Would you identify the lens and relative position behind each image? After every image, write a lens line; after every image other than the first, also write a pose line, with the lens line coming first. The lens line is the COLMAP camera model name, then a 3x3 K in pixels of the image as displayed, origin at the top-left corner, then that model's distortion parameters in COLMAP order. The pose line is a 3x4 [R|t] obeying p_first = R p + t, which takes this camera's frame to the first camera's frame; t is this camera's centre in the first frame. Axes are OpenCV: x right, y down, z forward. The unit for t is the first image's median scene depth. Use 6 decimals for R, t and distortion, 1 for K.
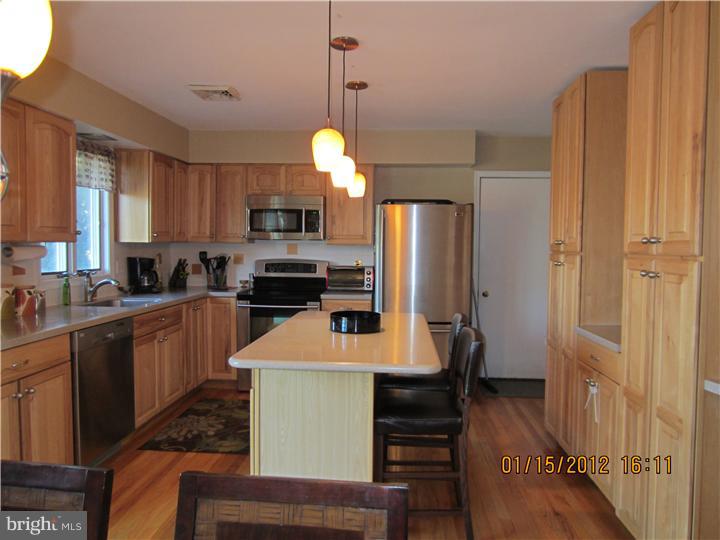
lens RADIAL K [[515.8, 0, 365.0], [0, 515.8, 269.7], [0, 0, 1]] dist [-0.029687, 0.008823]
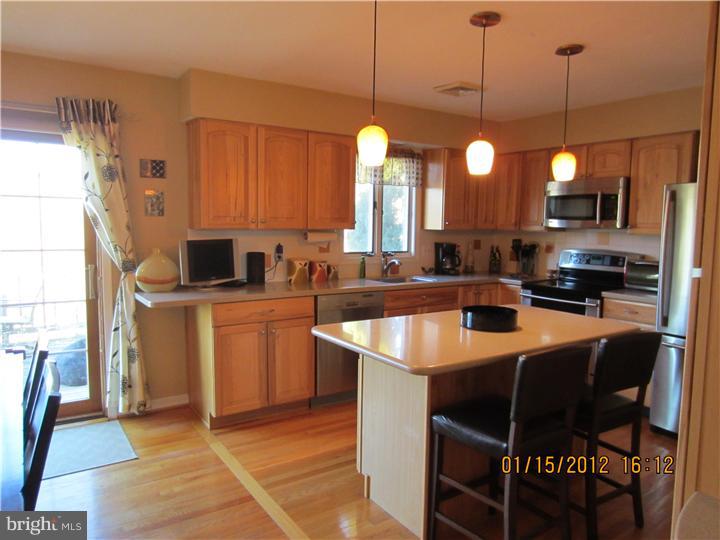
lens RADIAL K [[515.8, 0, 363.0], [0, 515.8, 272.2], [0, 0, 1]] dist [-0.029687, 0.008823]
pose [[0.610874, 0.073089, -0.788347, 0.380744], [-0.046836, 0.997322, 0.056172, -0.015789], [0.790341, 0.002609, 0.612662, 0.164534]]
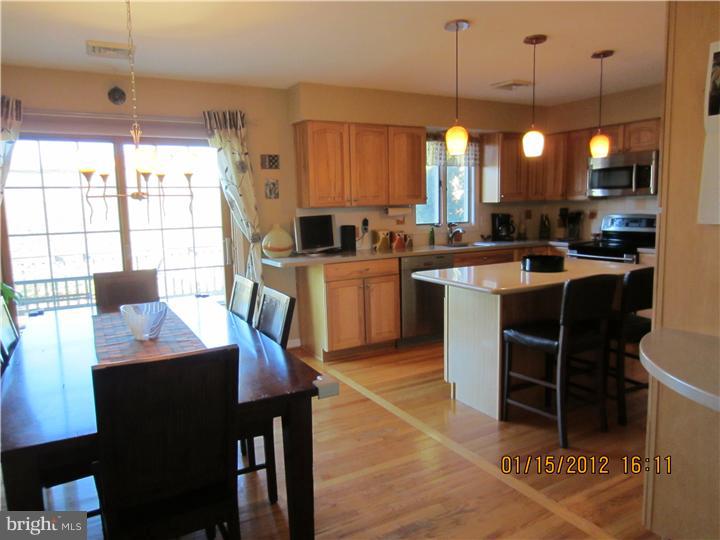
lens RADIAL K [[515.8, 0, 360.9], [0, 515.8, 271.7], [0, 0, 1]] dist [-0.029687, 0.008823]
pose [[0.540147, 0.084472, -0.837321, 0.526800], [-0.010863, 0.995567, 0.093428, 0.005809], [0.841501, -0.041370, 0.538670, -0.030561]]
